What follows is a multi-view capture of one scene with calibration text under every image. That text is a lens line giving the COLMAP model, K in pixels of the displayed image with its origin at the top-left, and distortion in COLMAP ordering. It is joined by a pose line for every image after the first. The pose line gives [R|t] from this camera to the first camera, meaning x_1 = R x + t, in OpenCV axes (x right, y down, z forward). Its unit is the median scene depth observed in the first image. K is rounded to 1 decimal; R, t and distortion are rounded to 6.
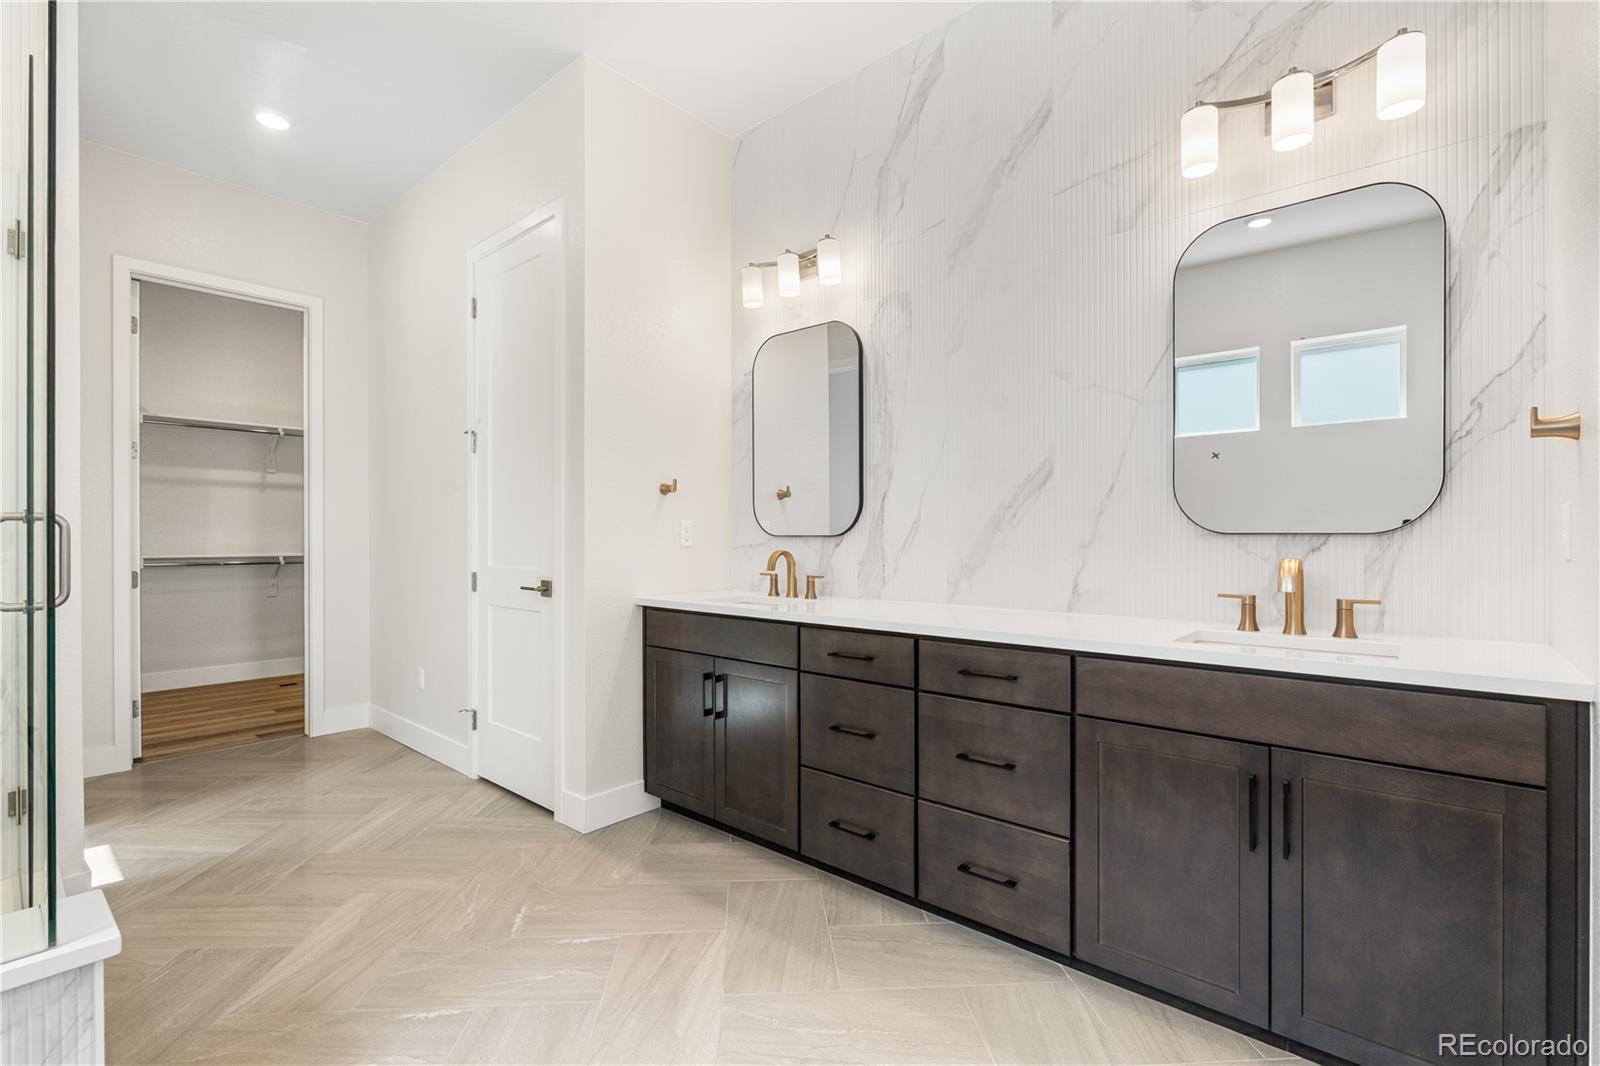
lens RADIAL K [[717.3, 0, 799.4], [0, 717.3, 534.1], [0, 0, 1]] dist [-0.005590, 0.000025]
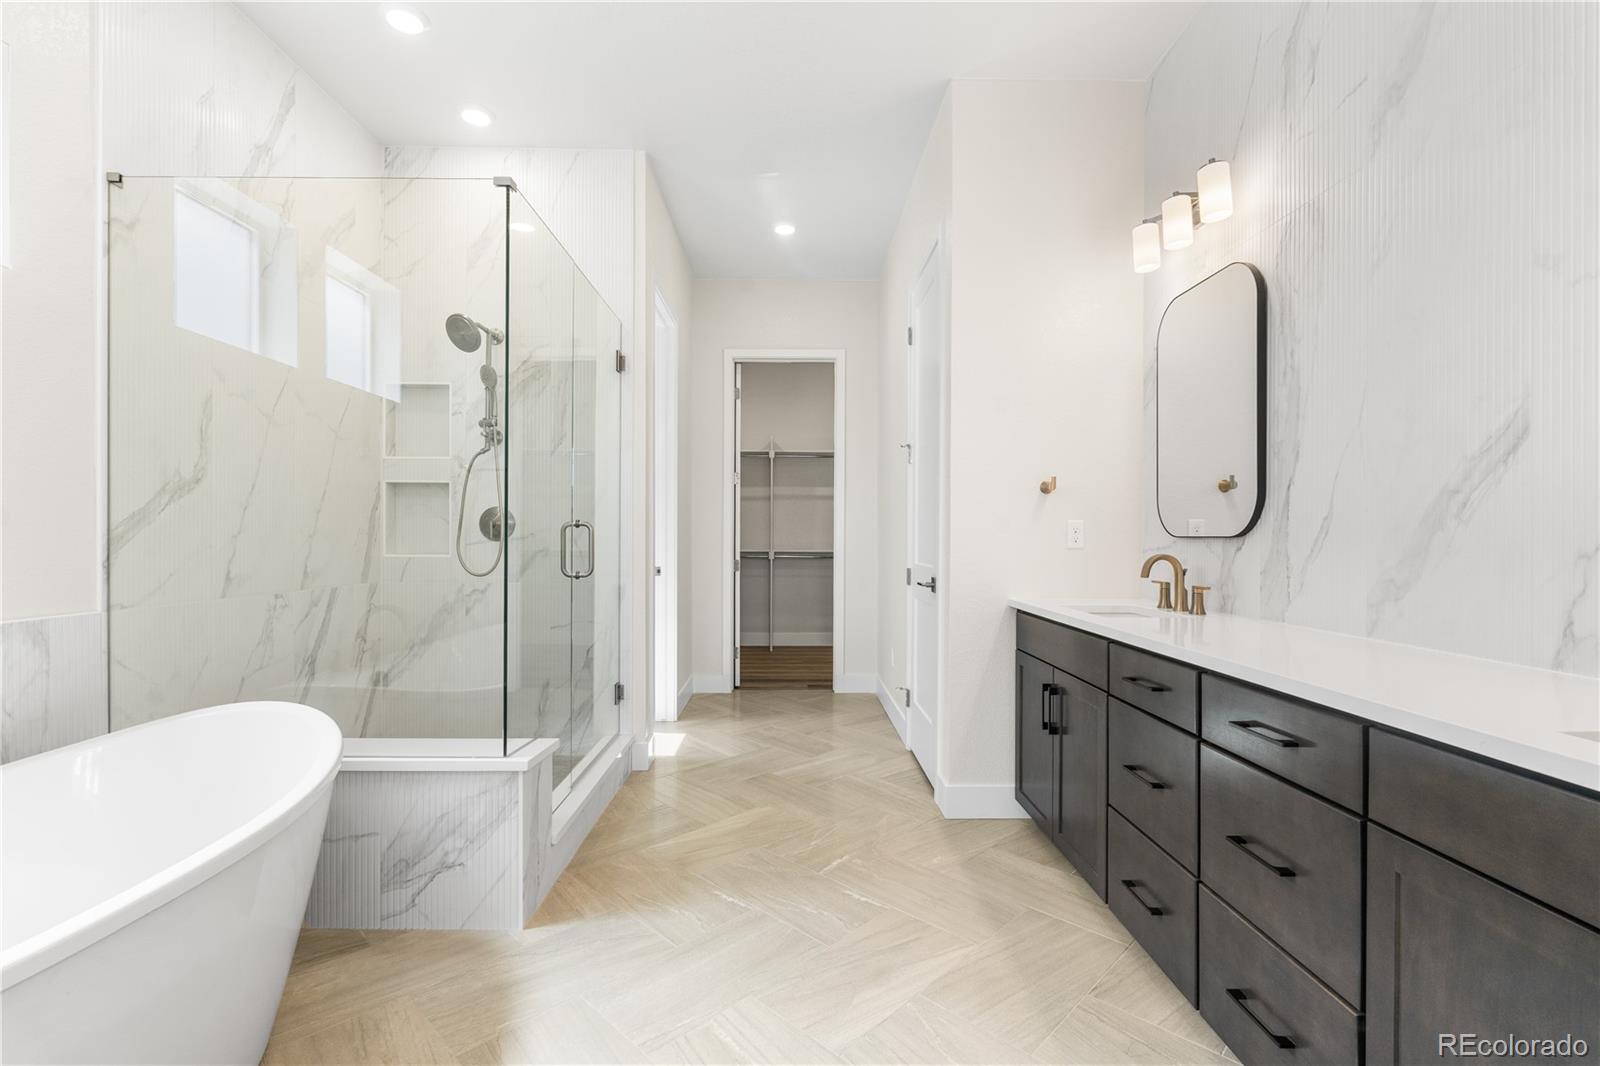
lens RADIAL K [[717.3, 0, 795.1], [0, 717.3, 535.4], [0, 0, 1]] dist [-0.005590, 0.000025]
pose [[0.662646, 0.000848, -0.748932, 0.333301], [-0.001717, 0.999998, -0.000387, 0.001943], [0.748931, 0.001543, 0.662647, 0.129942]]
